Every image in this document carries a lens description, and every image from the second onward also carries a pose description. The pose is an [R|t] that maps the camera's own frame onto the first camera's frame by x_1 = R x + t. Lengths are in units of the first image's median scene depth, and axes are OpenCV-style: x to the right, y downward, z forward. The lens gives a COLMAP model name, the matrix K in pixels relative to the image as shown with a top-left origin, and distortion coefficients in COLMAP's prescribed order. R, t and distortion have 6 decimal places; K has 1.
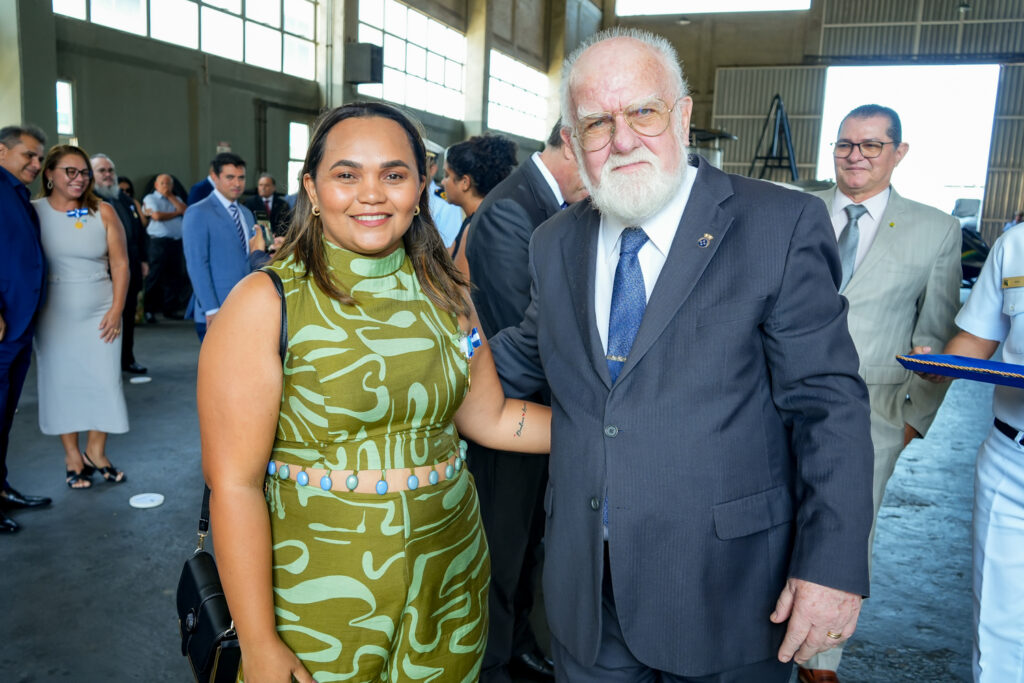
lens RADIAL K [[889.2, 0, 499.0], [0, 889.2, 343.9], [0, 0, 1]] dist [0.009442, 0.012210]
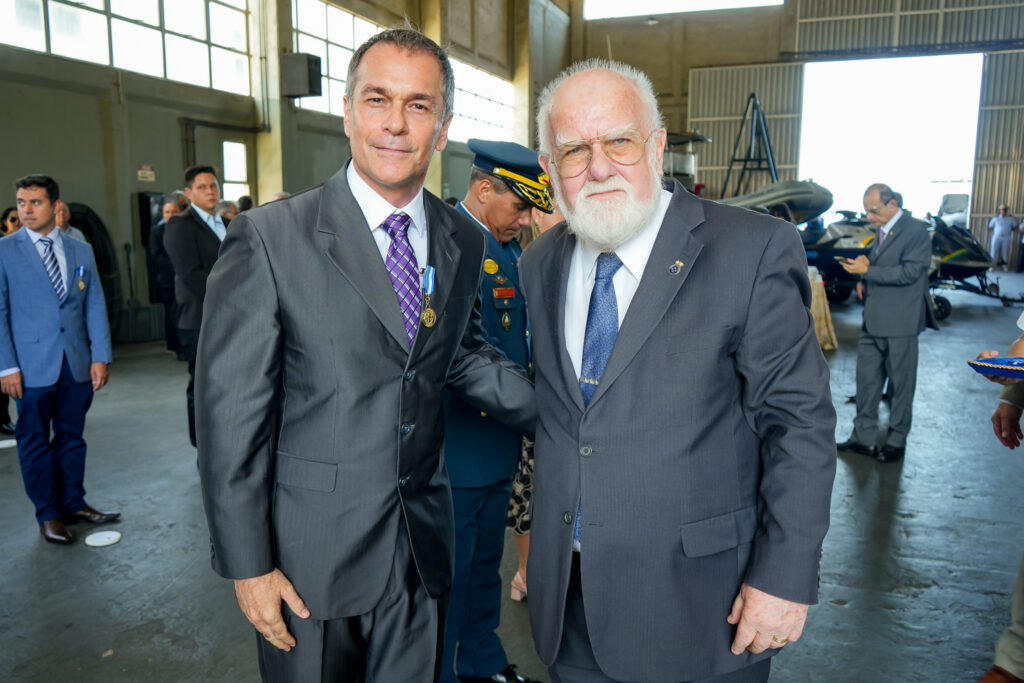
lens RADIAL K [[888.1, 0, 489.3], [0, 888.1, 360.1], [0, 0, 1]] dist [0.008776, 0.010352]
pose [[0.999162, -0.040841, -0.002866, 0.018573], [0.040847, 0.999163, 0.002010, -0.006134], [0.002781, -0.002126, 0.999994, 0.037866]]
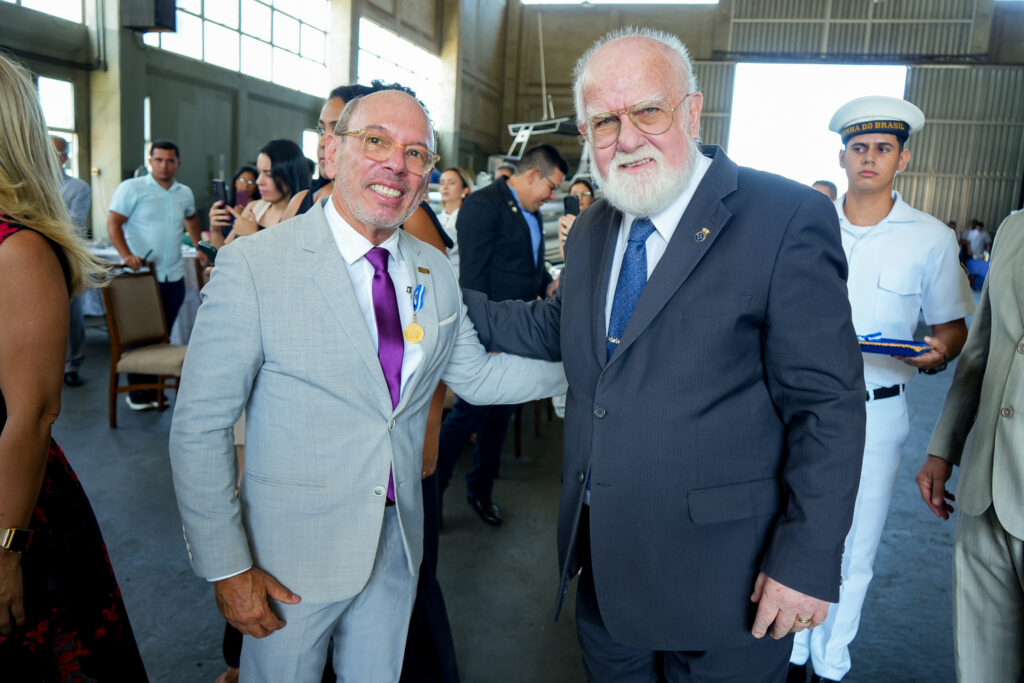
lens RADIAL K [[812.0, 0, 512.0], [0, 812.0, 341.5], [0, 0, 1]] dist [0.001480, 0.006783]
pose [[0.995821, 0.002523, 0.091294, 0.049663], [-0.003616, 0.999924, 0.011802, -0.019987], [-0.091258, -0.012082, 0.995754, 0.150735]]
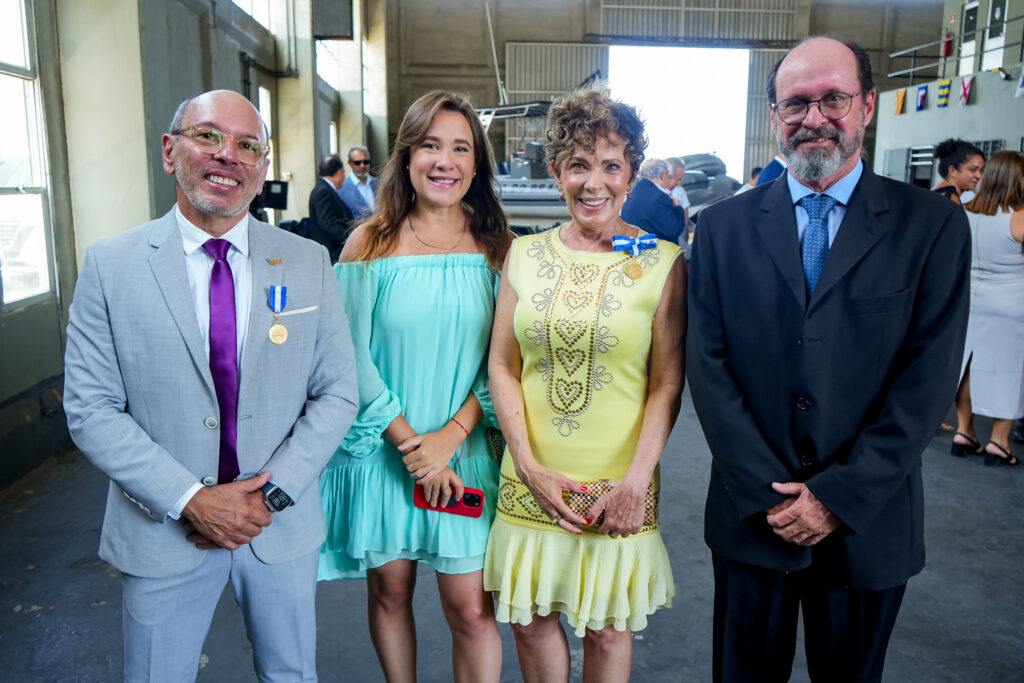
lens RADIAL K [[859.4, 0, 512.0], [0, 859.4, 341.5], [0, 0, 1]] dist [-0.002262, -0.002963]
pose [[0.911904, -0.102231, 0.397466, -0.182839], [0.090570, 0.994730, 0.048056, -0.024294], [-0.400284, -0.007824, 0.916358, 0.122385]]
